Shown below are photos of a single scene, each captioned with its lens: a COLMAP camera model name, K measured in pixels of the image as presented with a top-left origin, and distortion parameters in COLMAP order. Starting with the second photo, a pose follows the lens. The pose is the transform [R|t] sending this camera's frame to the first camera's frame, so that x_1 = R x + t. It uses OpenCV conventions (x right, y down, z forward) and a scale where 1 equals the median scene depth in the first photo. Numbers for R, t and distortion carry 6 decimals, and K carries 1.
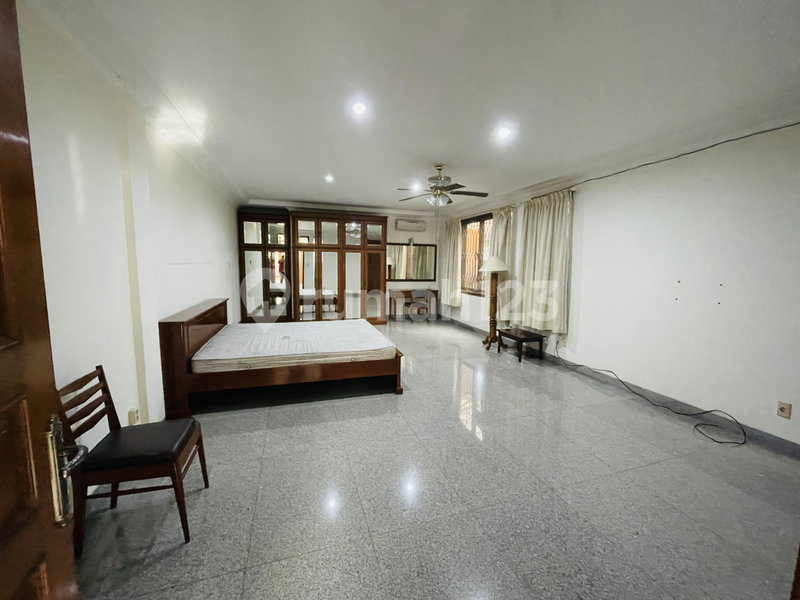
lens RADIAL K [[323.6, 0, 400.0], [0, 323.6, 300.0], [0, 0, 1]] dist [0.000209, 0.000146]
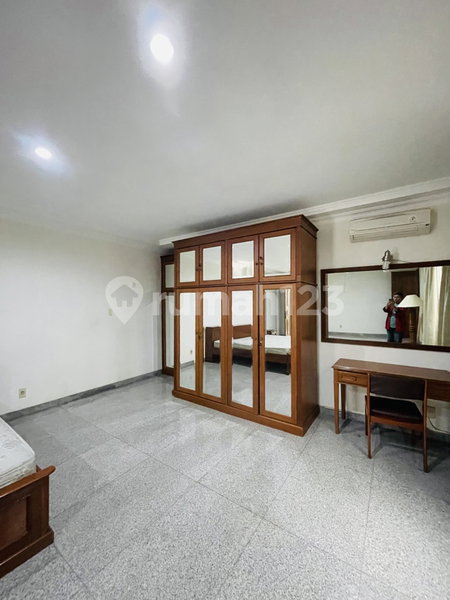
lens RADIAL K [[242.7, 0, 225.0], [0, 242.7, 300.0], [0, 0, 1]] dist [0.000209, 0.000146]
pose [[0.617290, -0.027640, -0.786250, 0.192854], [-0.074323, 0.992864, -0.093255, -0.086673], [0.783217, 0.116002, 0.610831, 0.718479]]
